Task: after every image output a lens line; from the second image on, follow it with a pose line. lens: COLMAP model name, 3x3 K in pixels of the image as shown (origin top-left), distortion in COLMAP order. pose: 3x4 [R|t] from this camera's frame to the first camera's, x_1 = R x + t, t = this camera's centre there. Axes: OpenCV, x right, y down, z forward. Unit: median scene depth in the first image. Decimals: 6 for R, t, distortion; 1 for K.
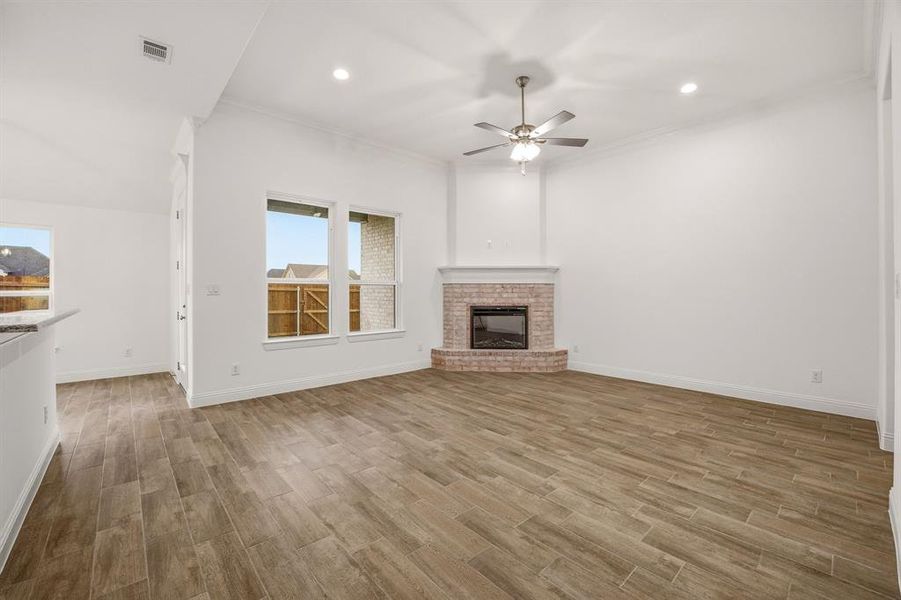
lens RADIAL K [[371.7, 0, 451.3], [0, 371.7, 292.6], [0, 0, 1]] dist [-0.023370, -0.000231]
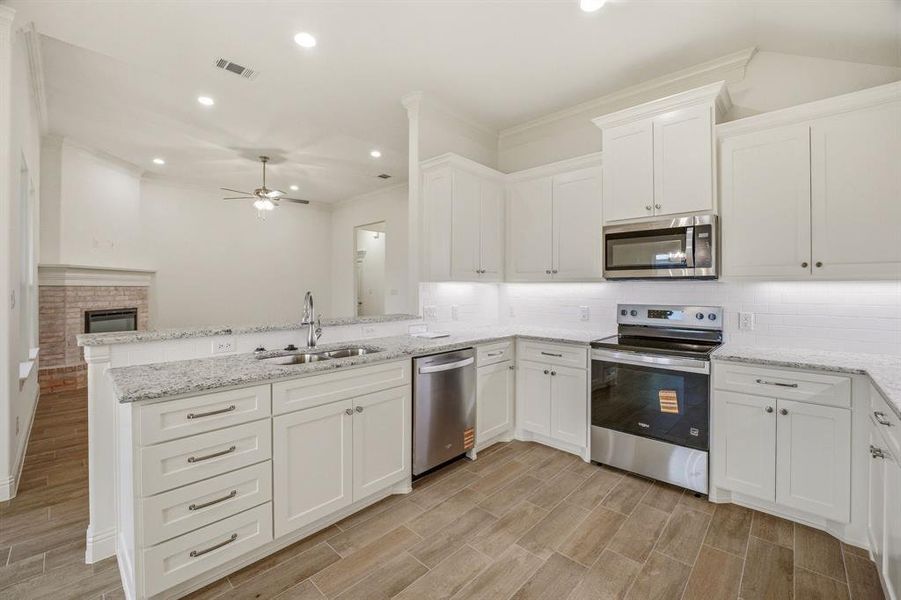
lens RADIAL K [[375.0, 0, 450.1], [0, 375.0, 285.8], [0, 0, 1]] dist [-0.017157, 0.000009]
pose [[-0.072312, 0.005953, 0.997364, -1.283198], [0.001571, 0.999982, -0.005854, -0.025881], [-0.997381, 0.001144, -0.072320, 0.301148]]
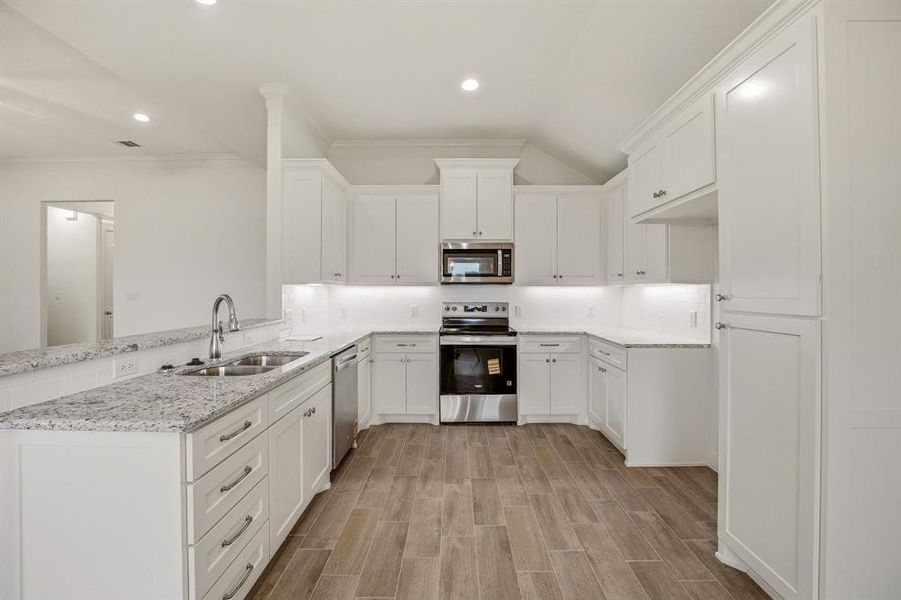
lens RADIAL K [[381.3, 0, 448.6], [0, 381.3, 288.0], [0, 0, 1]] dist [-0.006558, -0.000490]
pose [[-0.722064, 0.006546, 0.691795, -1.262330], [0.003632, 0.999977, -0.005672, -0.025099], [-0.691817, -0.001583, -0.722071, 0.645035]]
